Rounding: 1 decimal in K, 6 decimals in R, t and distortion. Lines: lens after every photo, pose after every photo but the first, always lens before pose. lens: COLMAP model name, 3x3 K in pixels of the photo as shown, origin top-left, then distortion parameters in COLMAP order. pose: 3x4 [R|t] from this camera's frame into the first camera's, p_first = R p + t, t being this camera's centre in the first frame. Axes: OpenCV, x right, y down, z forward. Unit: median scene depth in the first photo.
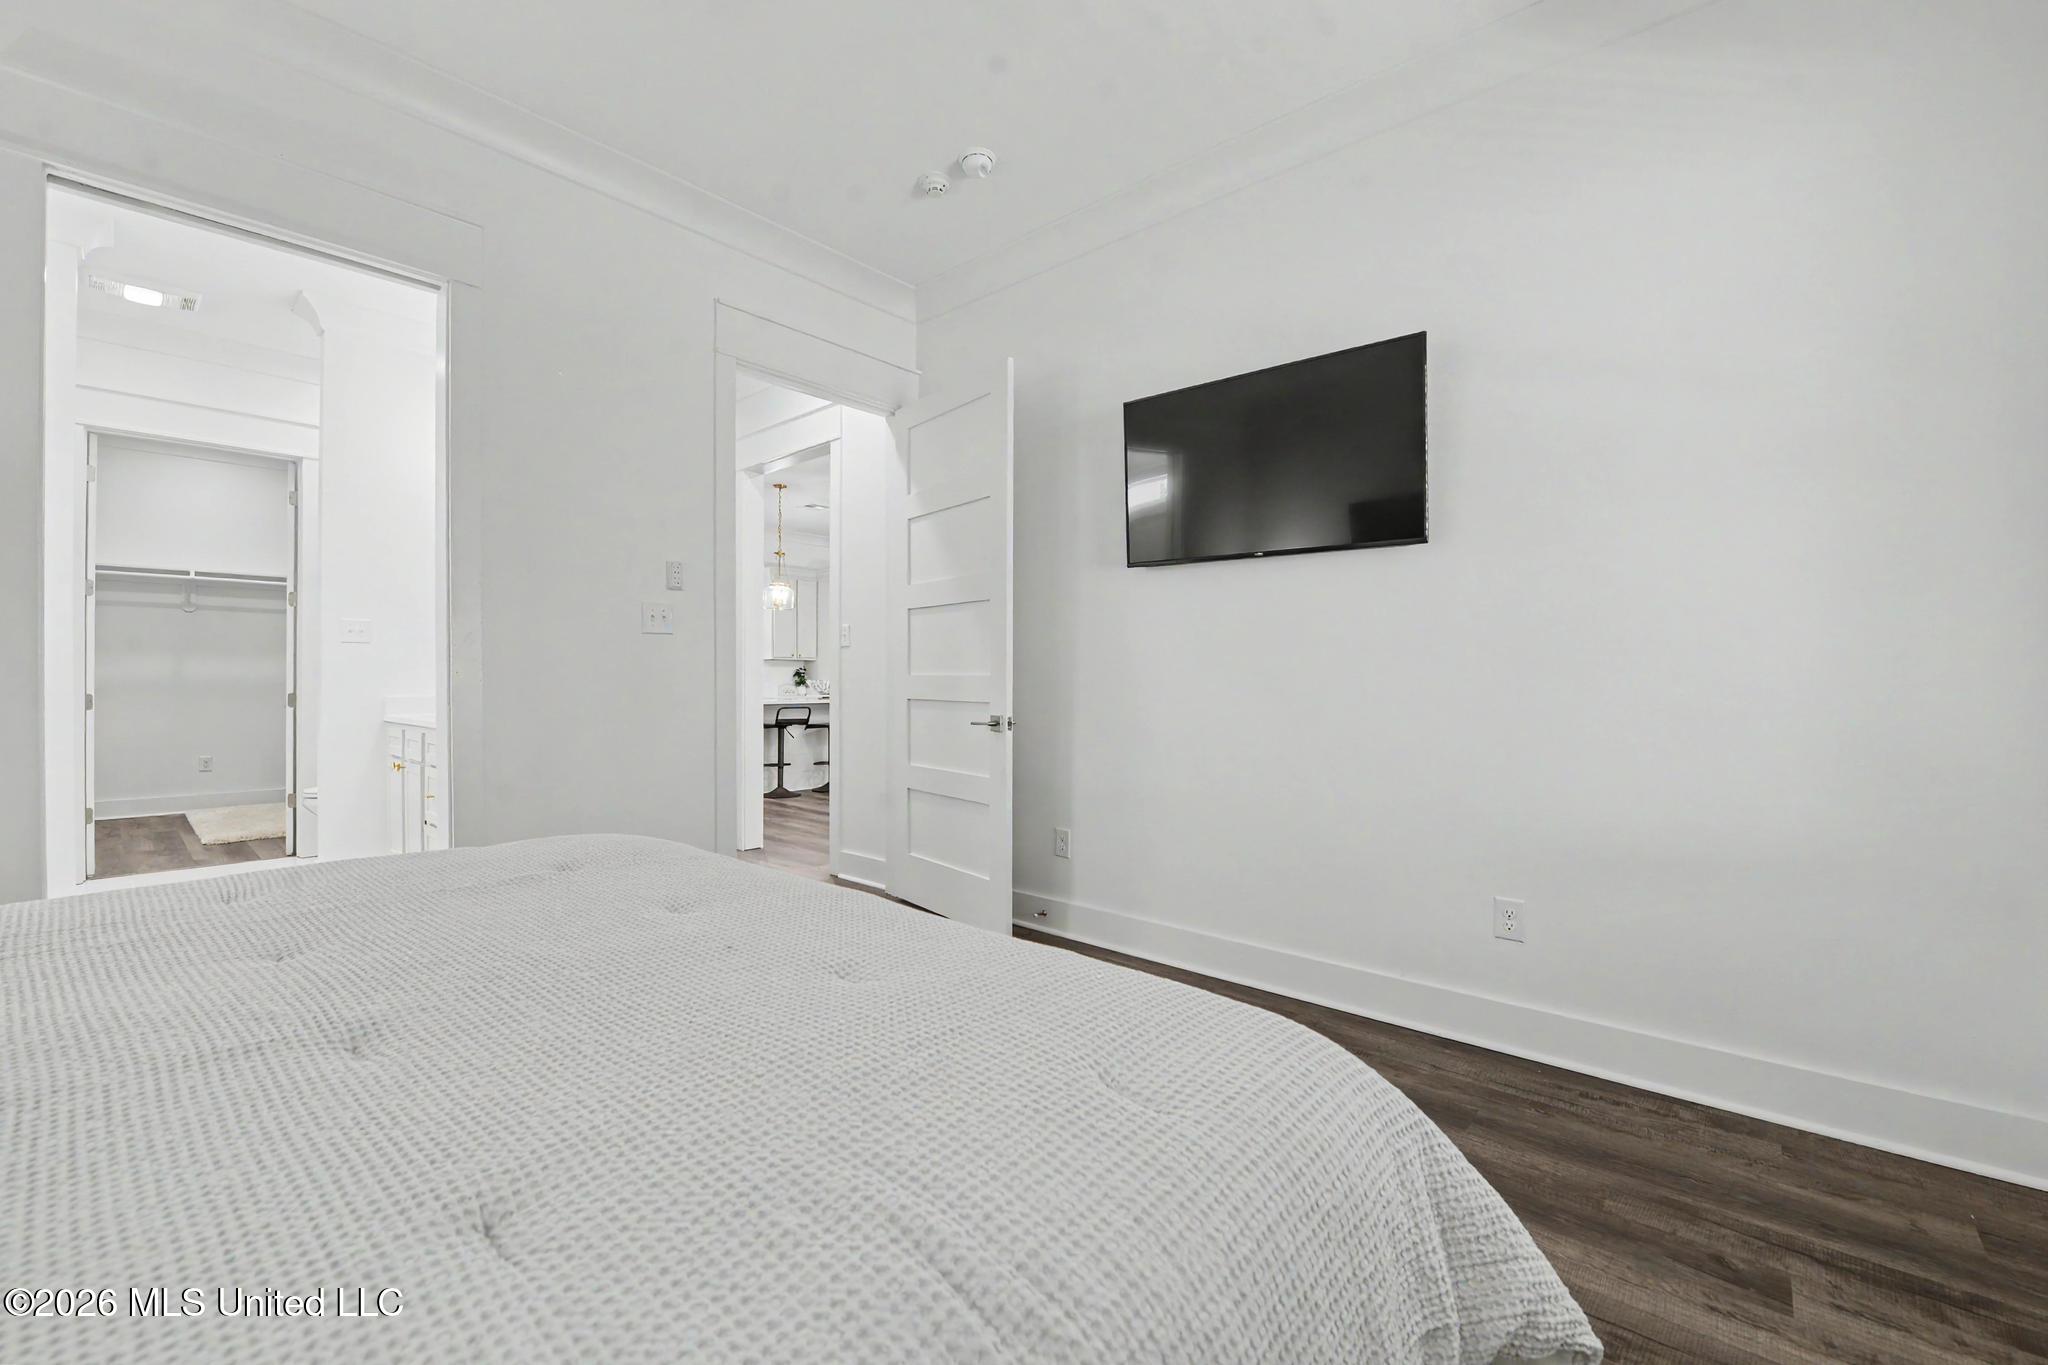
lens RADIAL K [[824.5, 0, 1014.5], [0, 824.5, 675.2], [0, 0, 1]] dist [-0.025625, -0.001041]
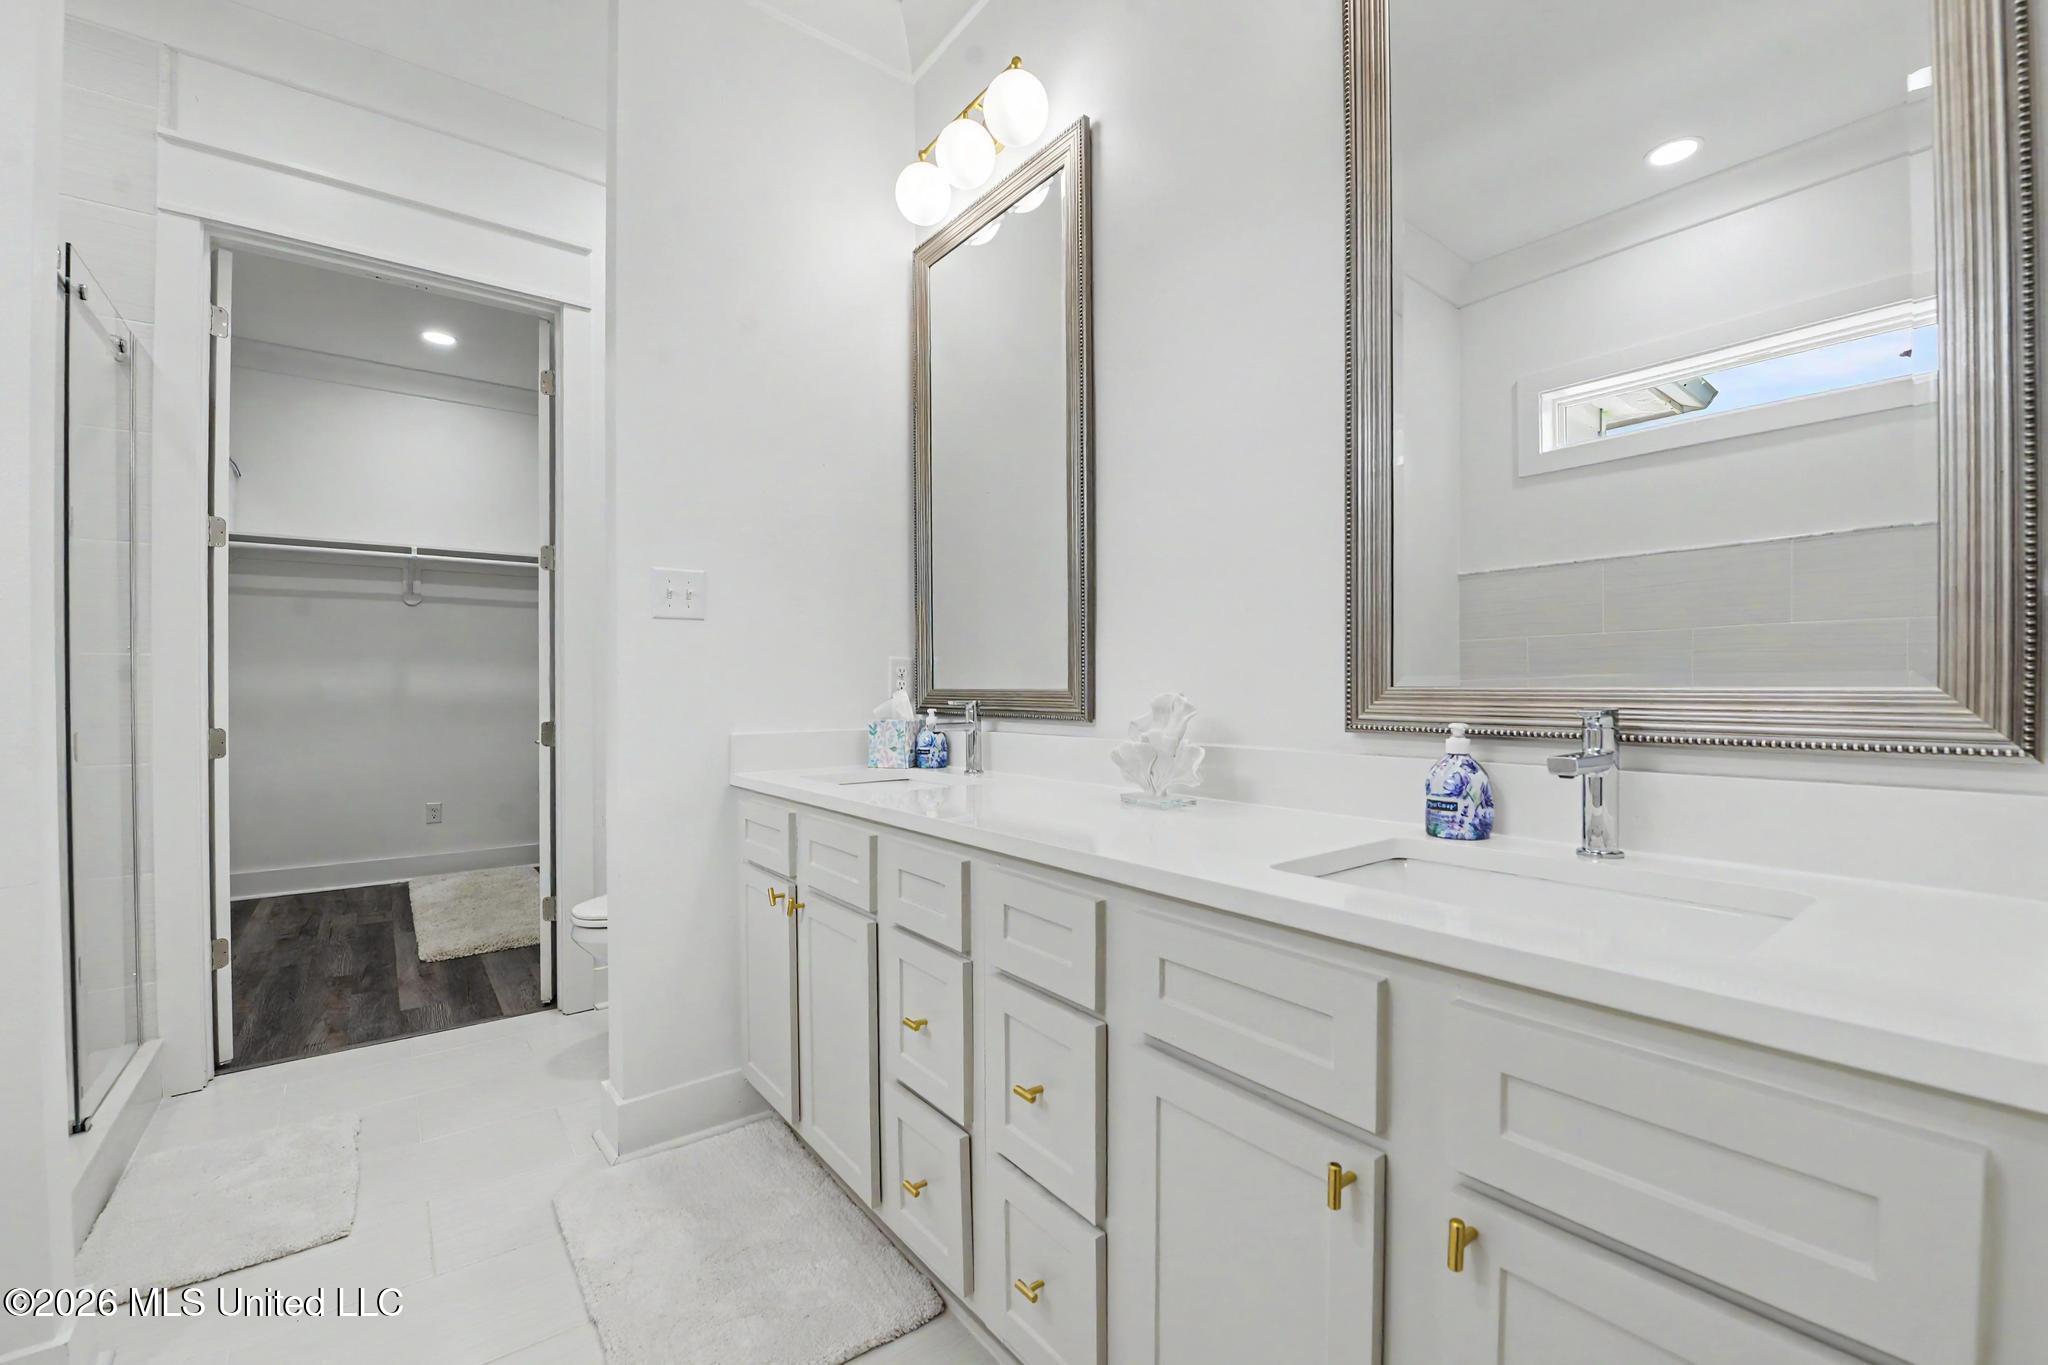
lens RADIAL K [[824.5, 0, 1028.6], [0, 824.5, 693.1], [0, 0, 1]] dist [-0.025625, -0.001041]
pose [[0.983622, -0.006752, -0.180120, -0.430976], [0.006551, 0.999977, -0.001709, 0.003263], [0.180127, 0.000501, 0.983643, 0.463545]]
